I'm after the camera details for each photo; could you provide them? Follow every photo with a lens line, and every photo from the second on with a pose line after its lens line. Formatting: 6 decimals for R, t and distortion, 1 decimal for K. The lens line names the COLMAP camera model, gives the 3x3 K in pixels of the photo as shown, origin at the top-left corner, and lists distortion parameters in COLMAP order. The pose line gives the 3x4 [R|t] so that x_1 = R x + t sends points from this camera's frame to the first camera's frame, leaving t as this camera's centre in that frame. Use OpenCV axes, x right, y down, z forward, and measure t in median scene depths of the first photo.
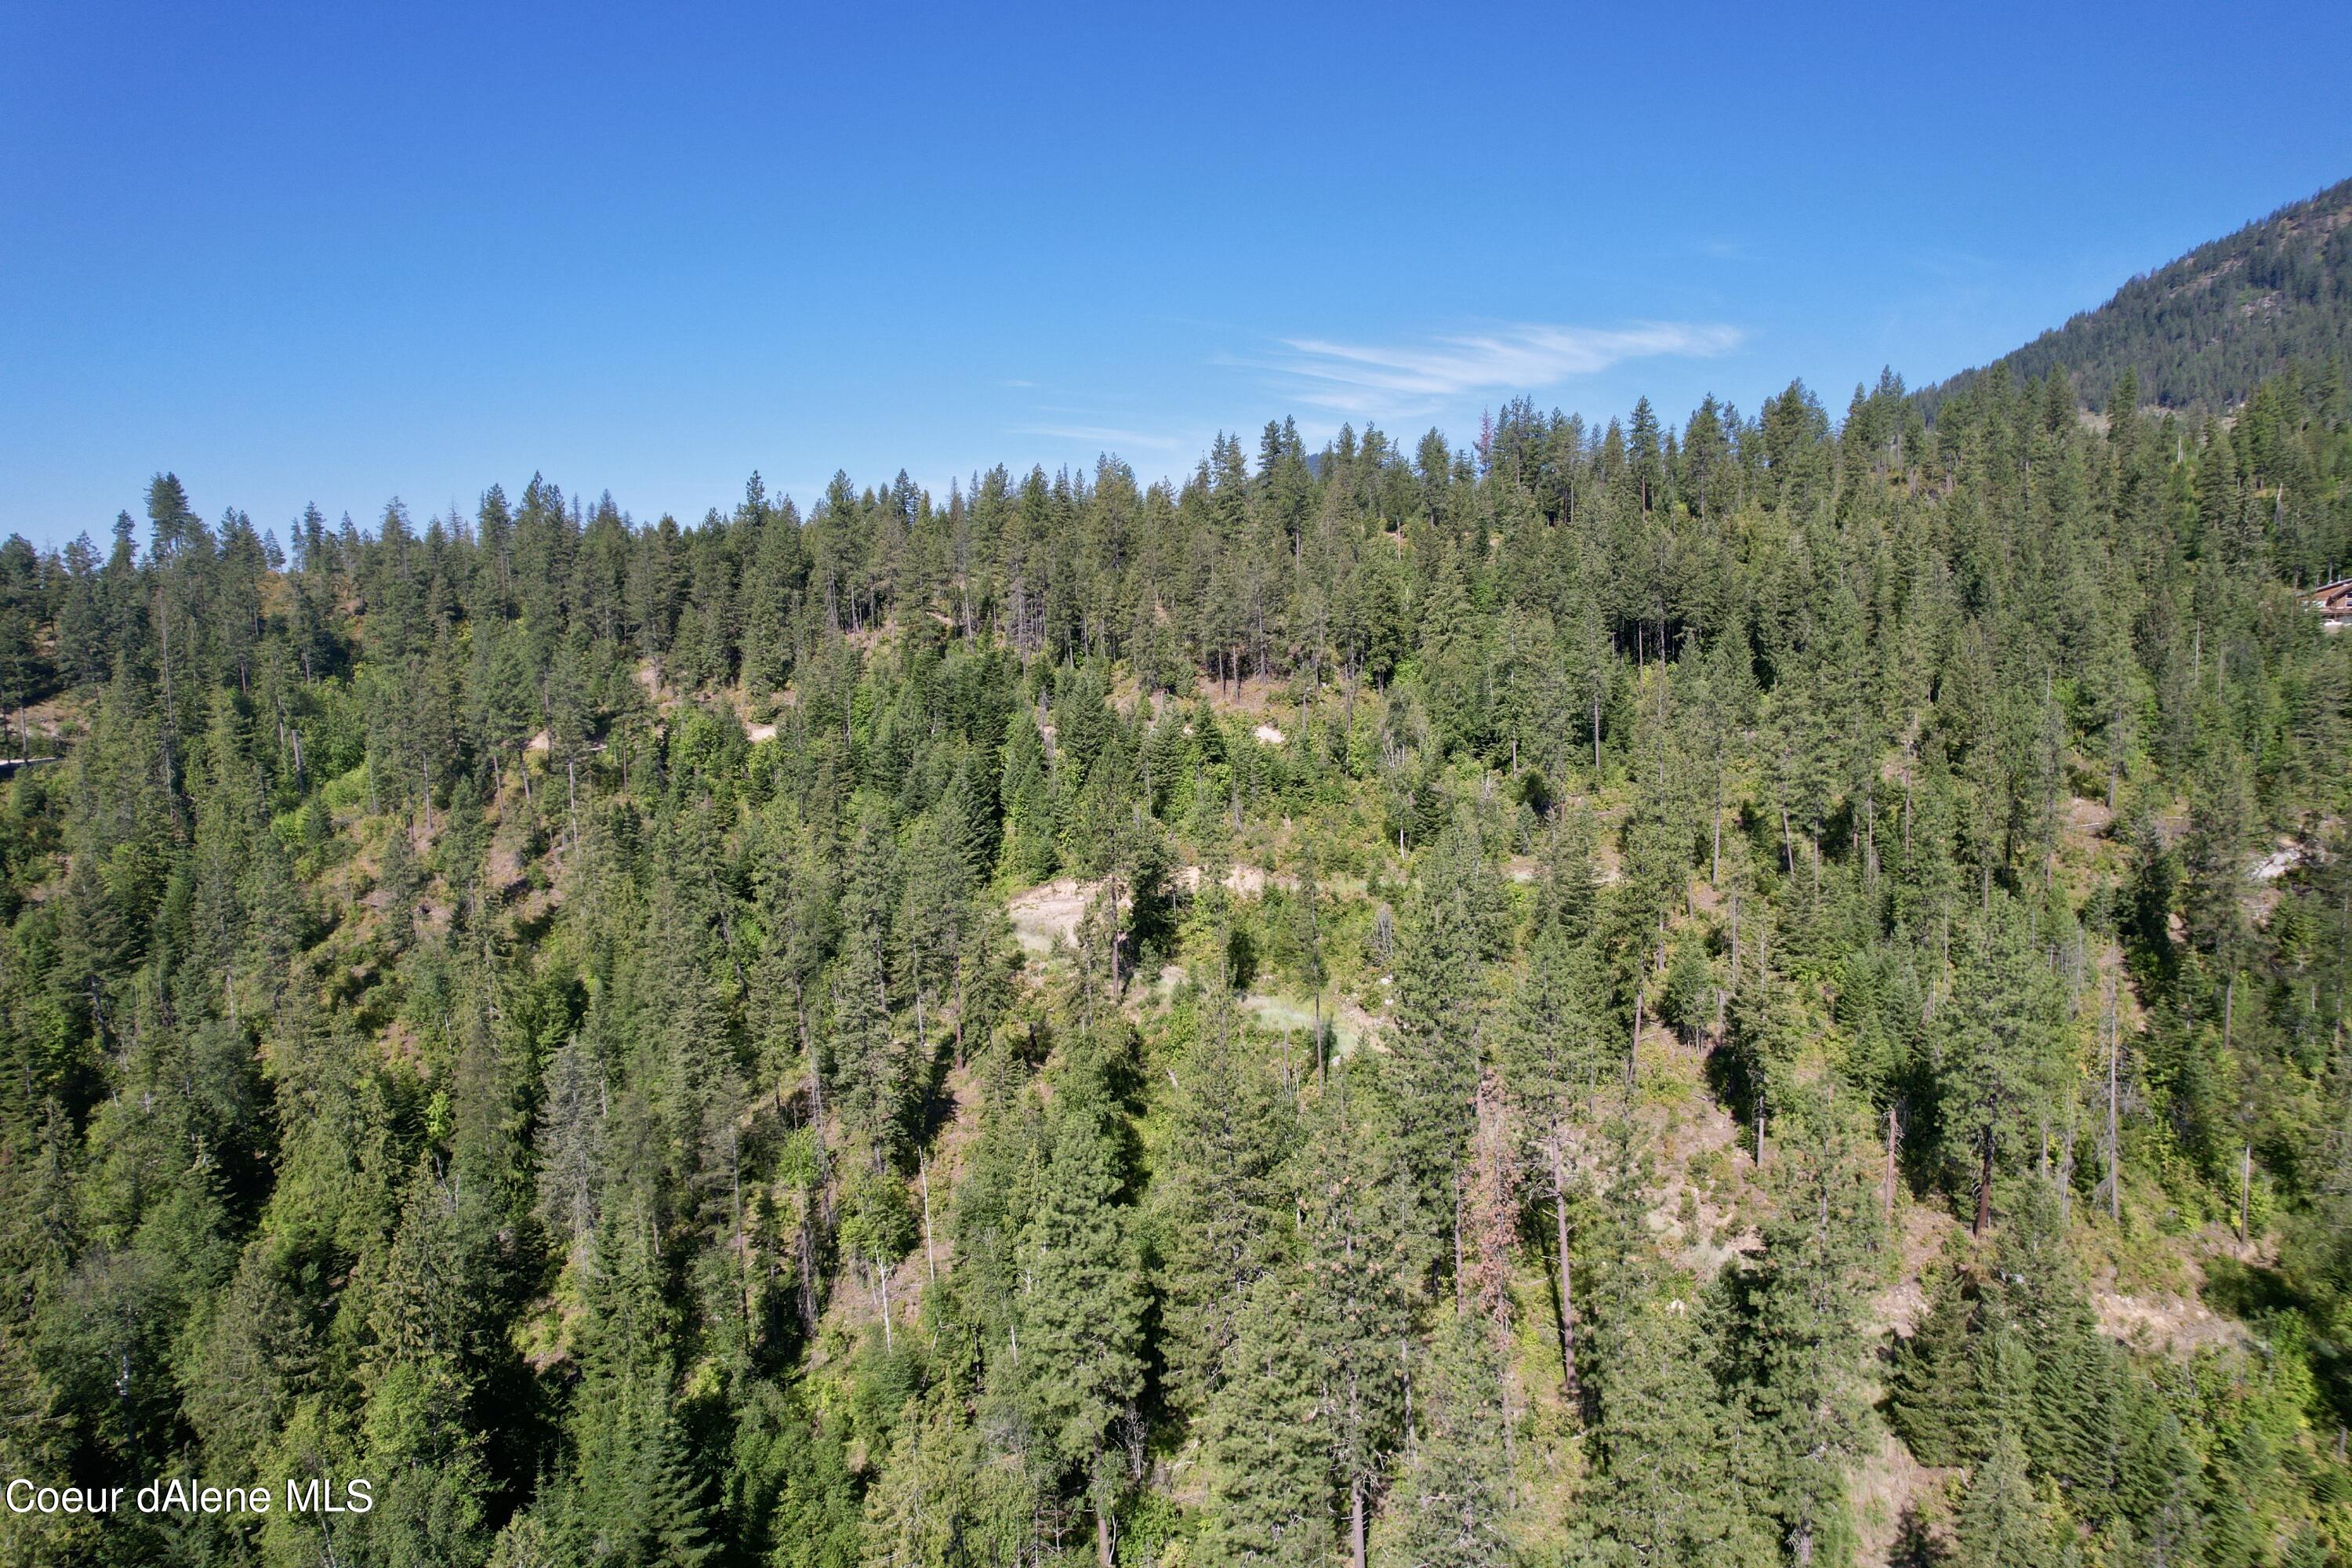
lens RADIAL K [[1504.8, 0, 1185.2], [0, 1504.8, 780.9], [0, 0, 1]] dist [-0.075816, 0.069090]
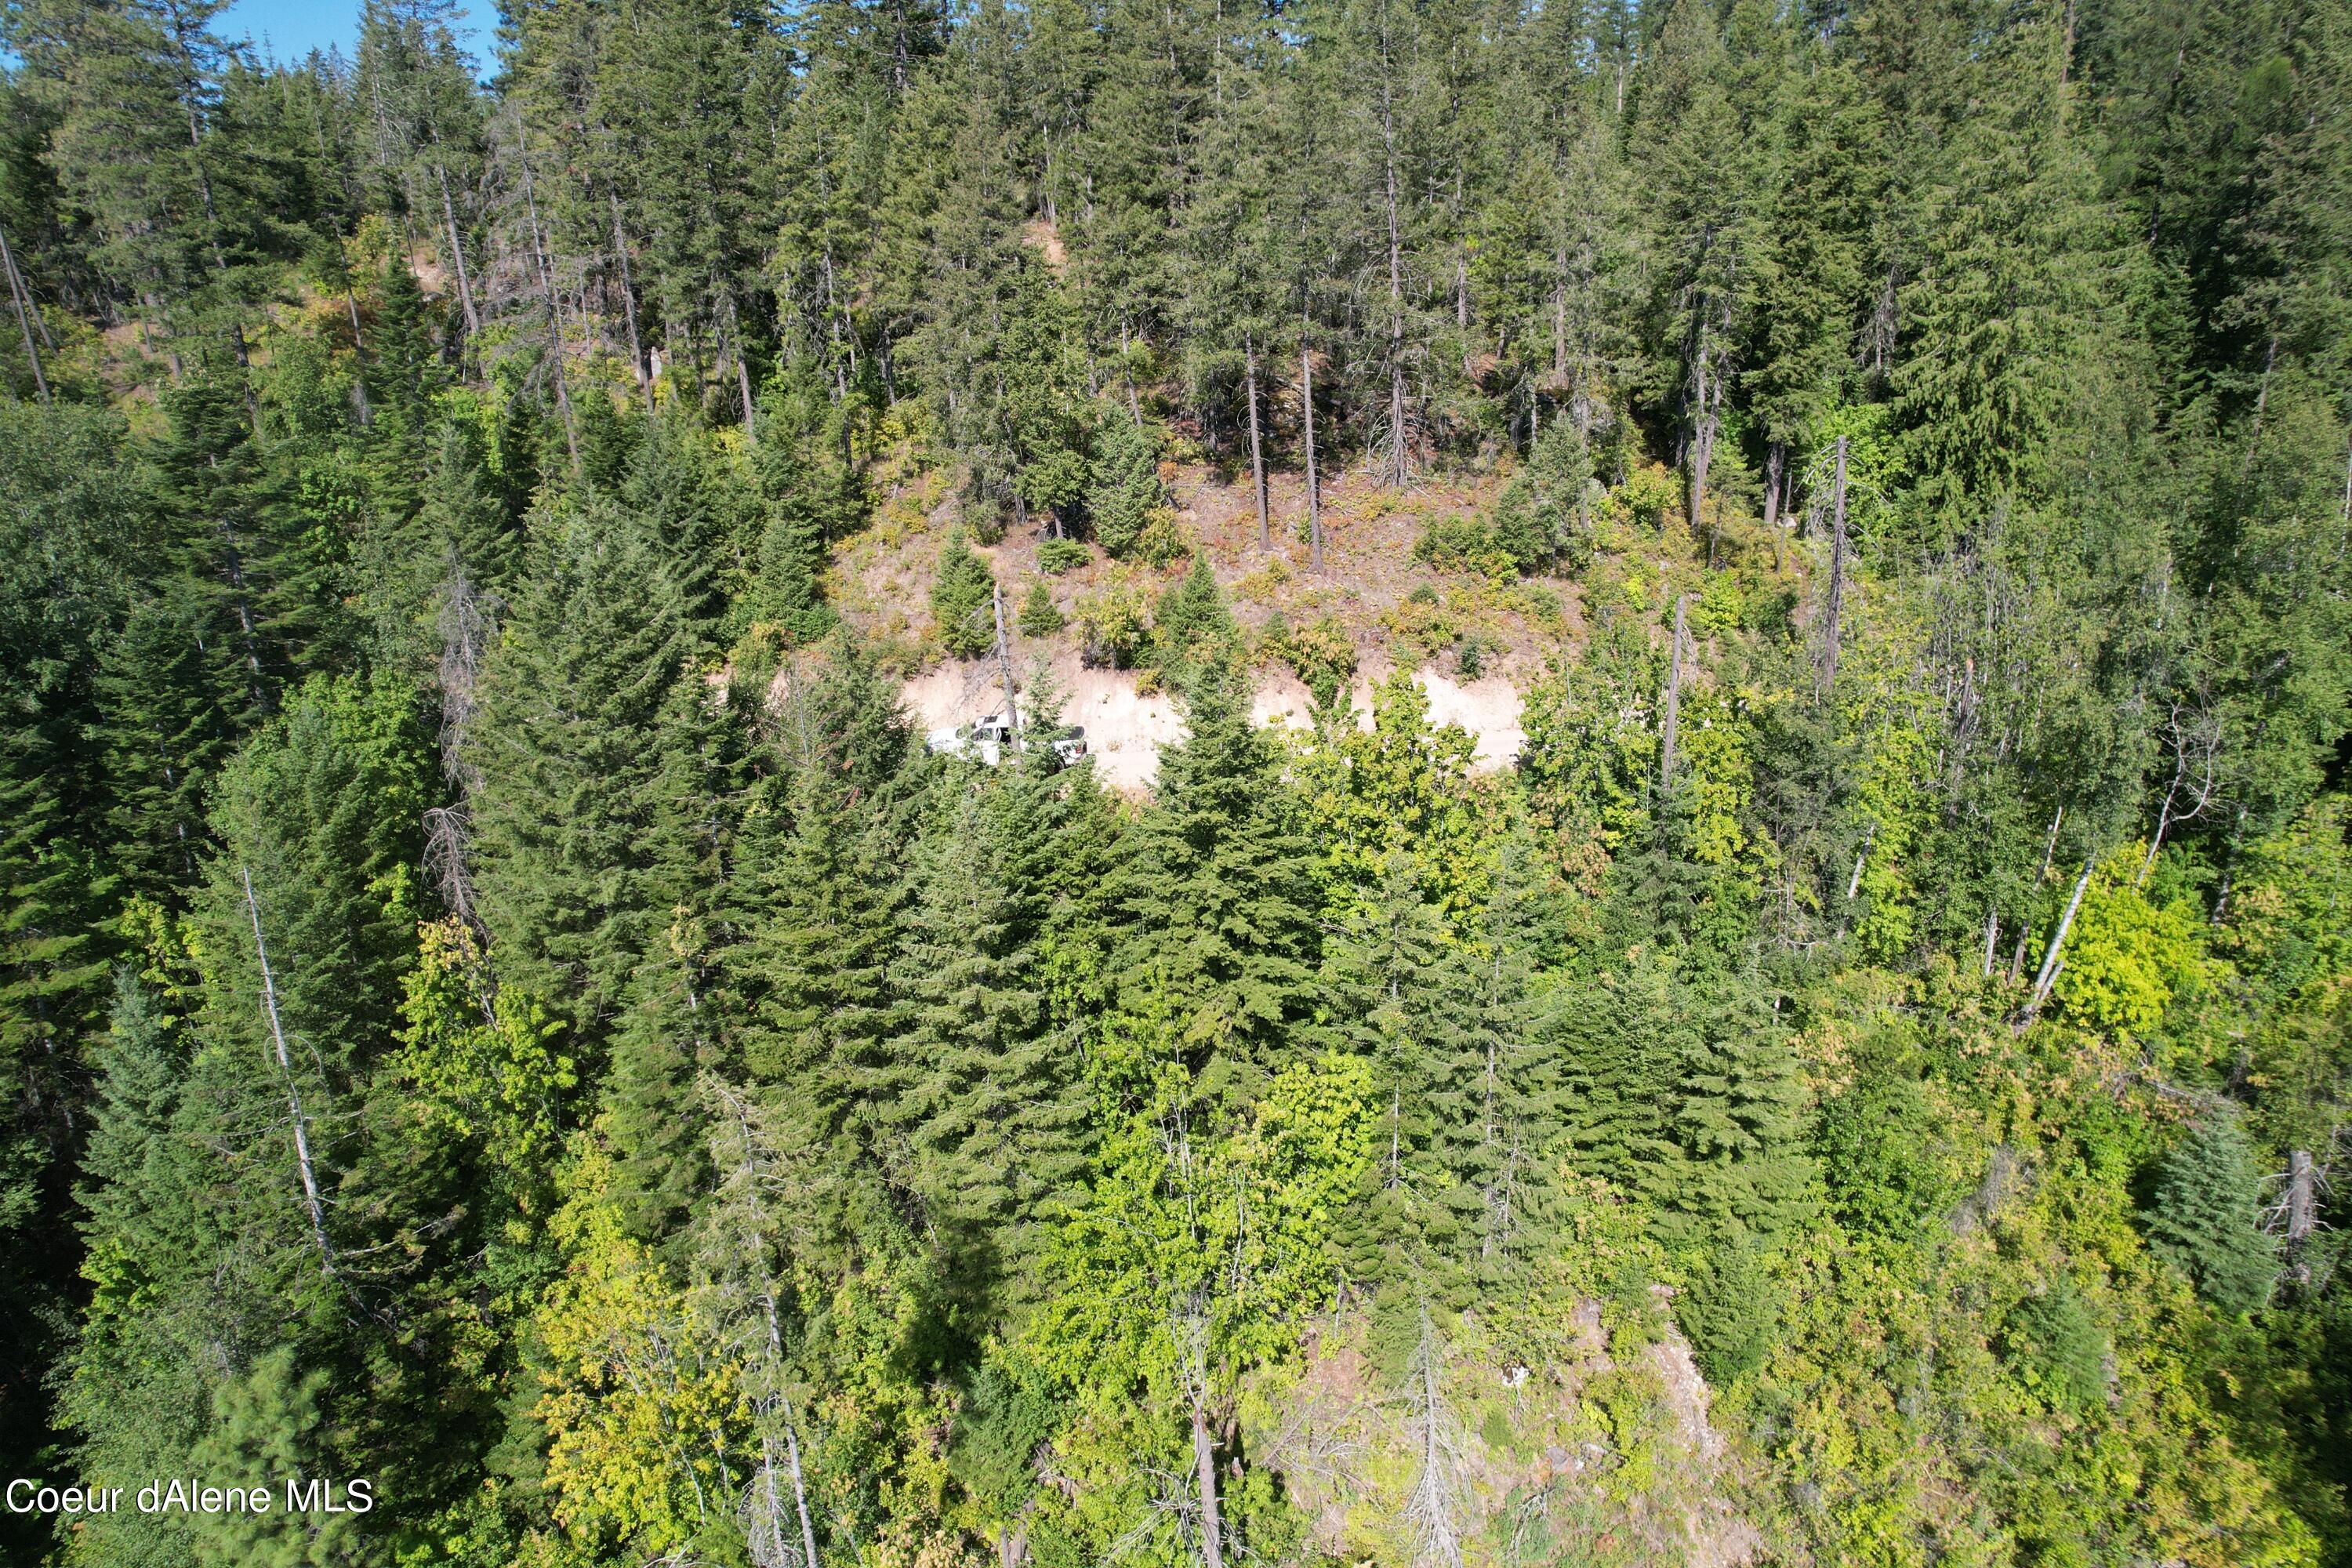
lens RADIAL K [[1504.8, 0, 1172.1], [0, 1504.8, 784.7], [0, 0, 1]] dist [-0.075816, 0.069090]
pose [[0.999910, -0.008029, 0.010776, 0.007961], [0.005690, 0.979418, 0.201762, -0.101215], [-0.012174, -0.201682, 0.979375, 1.074360]]
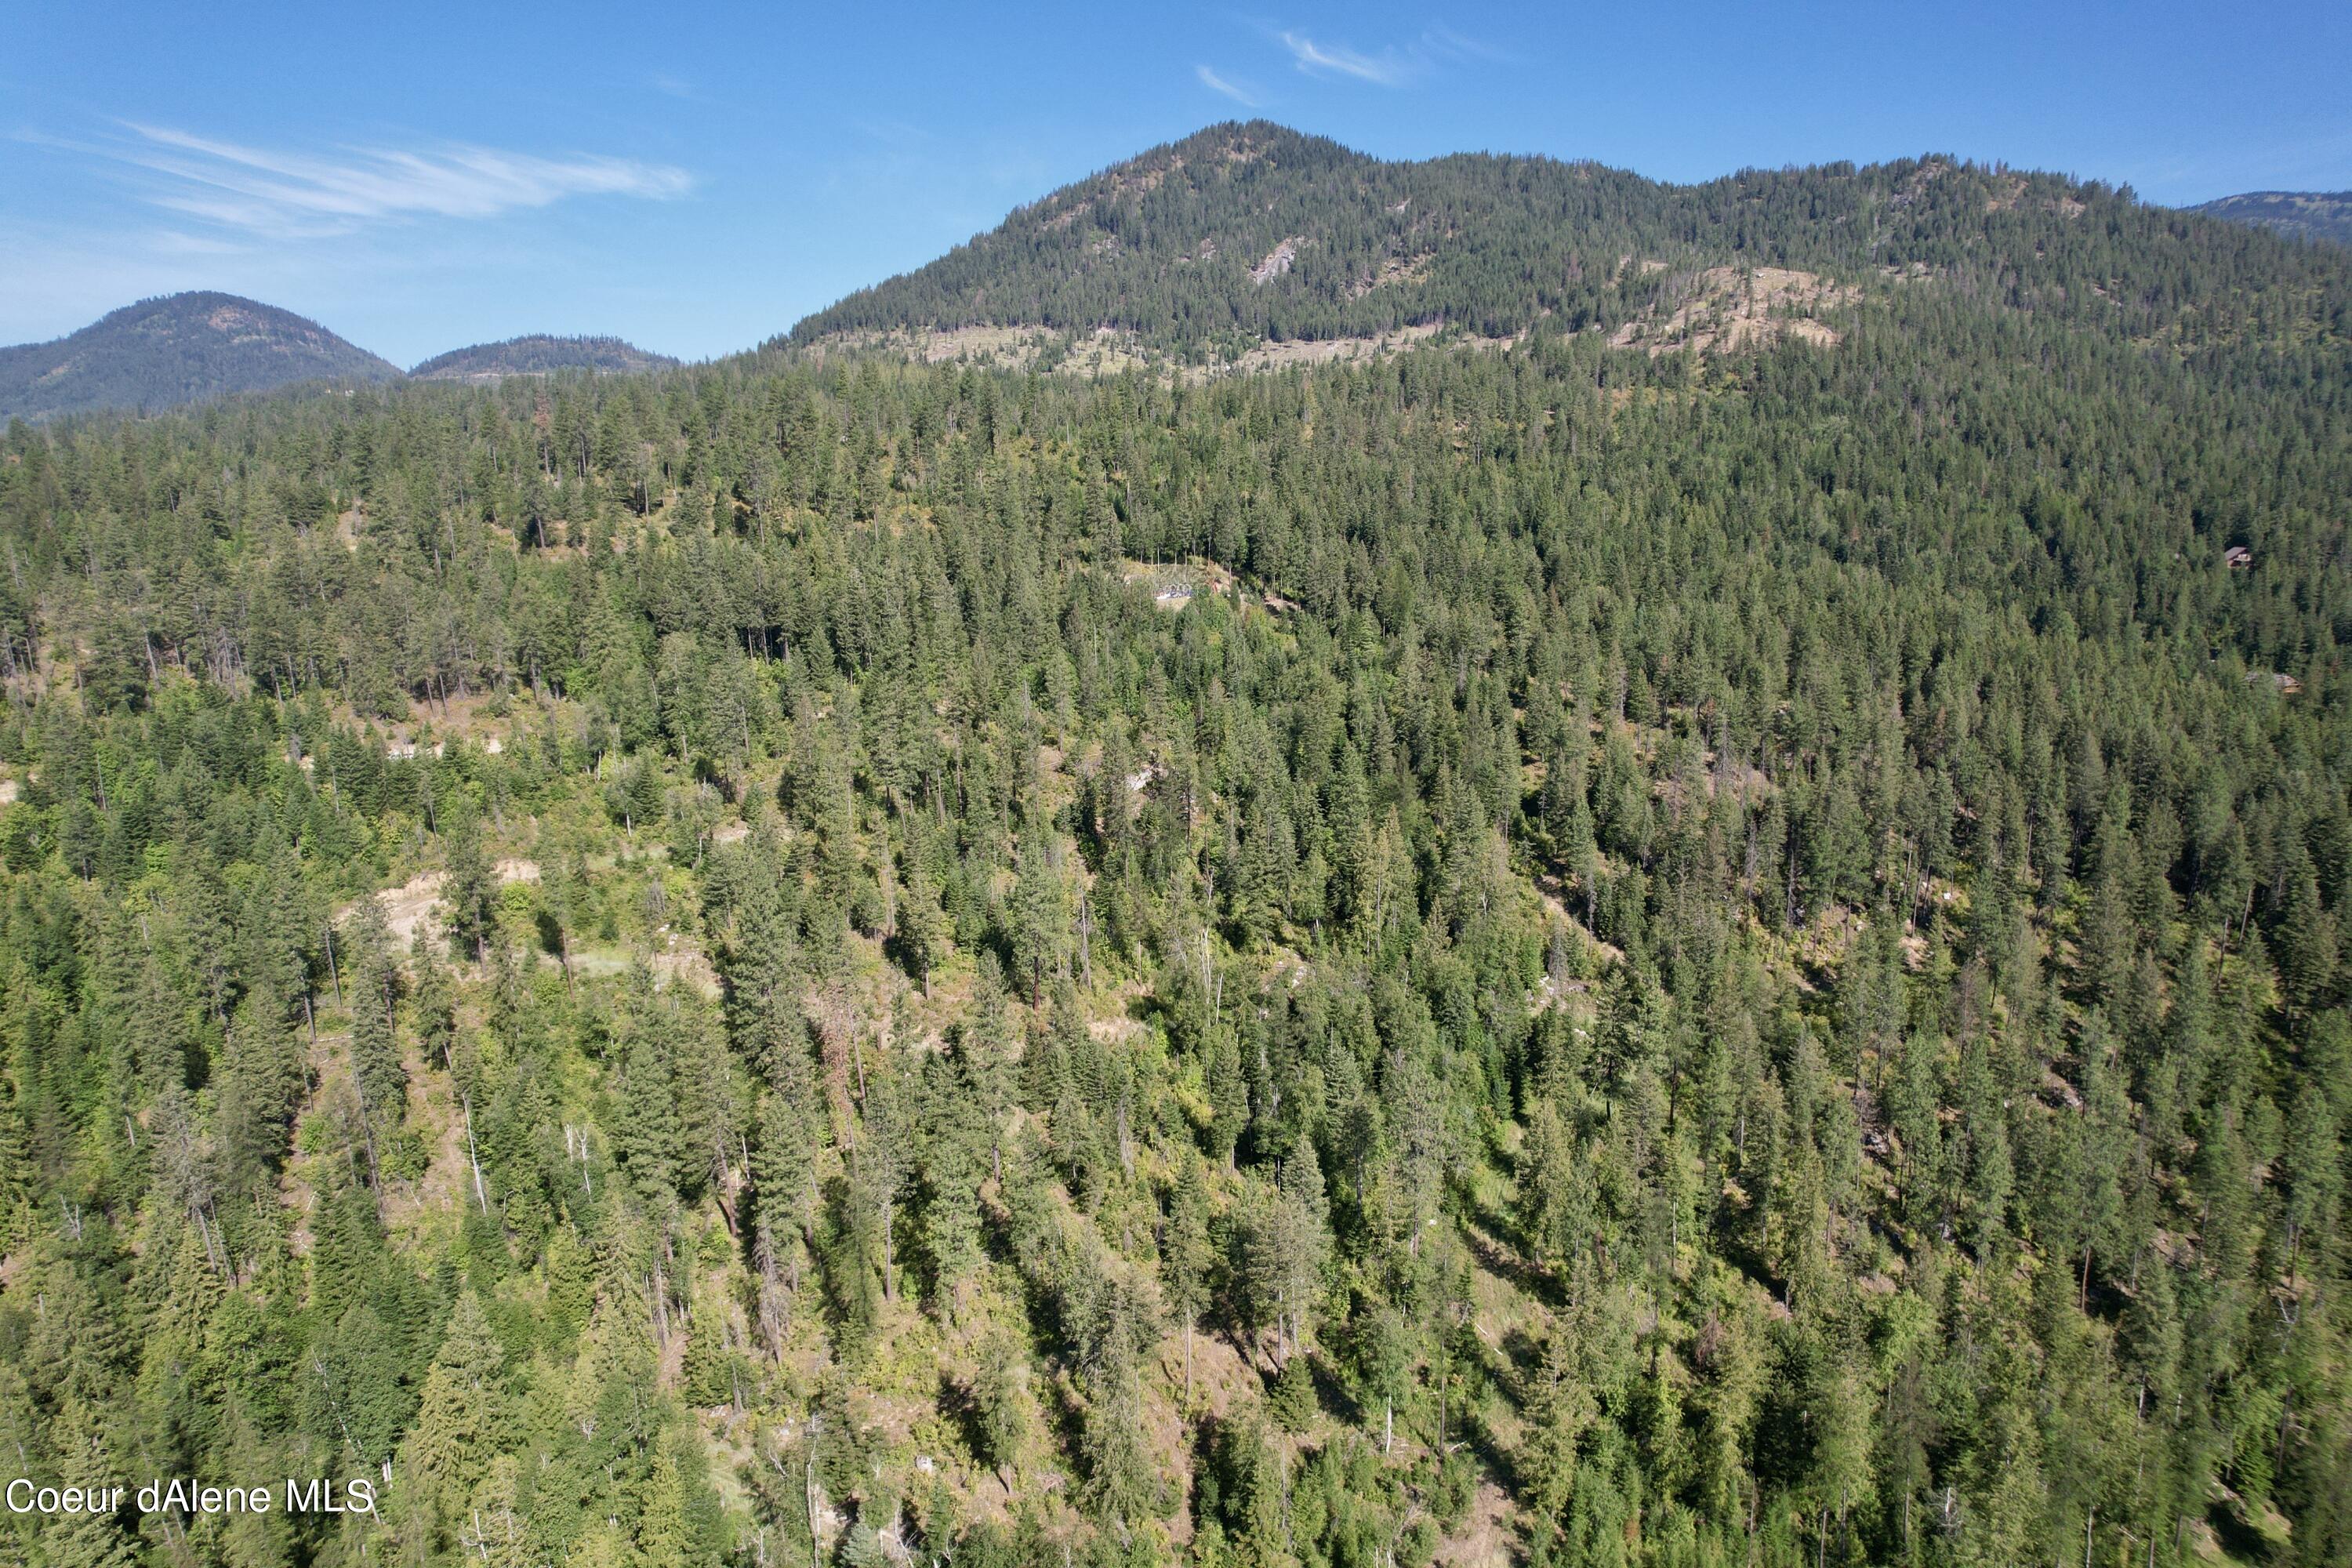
lens RADIAL K [[1504.8, 0, 1171.9], [0, 1504.8, 791.6], [0, 0, 1]] dist [-0.075816, 0.069090]
pose [[0.790089, -0.129597, 0.599136, -0.345969], [0.066670, 0.989765, 0.126173, -0.159903], [-0.609356, -0.059744, 0.790643, -0.492911]]
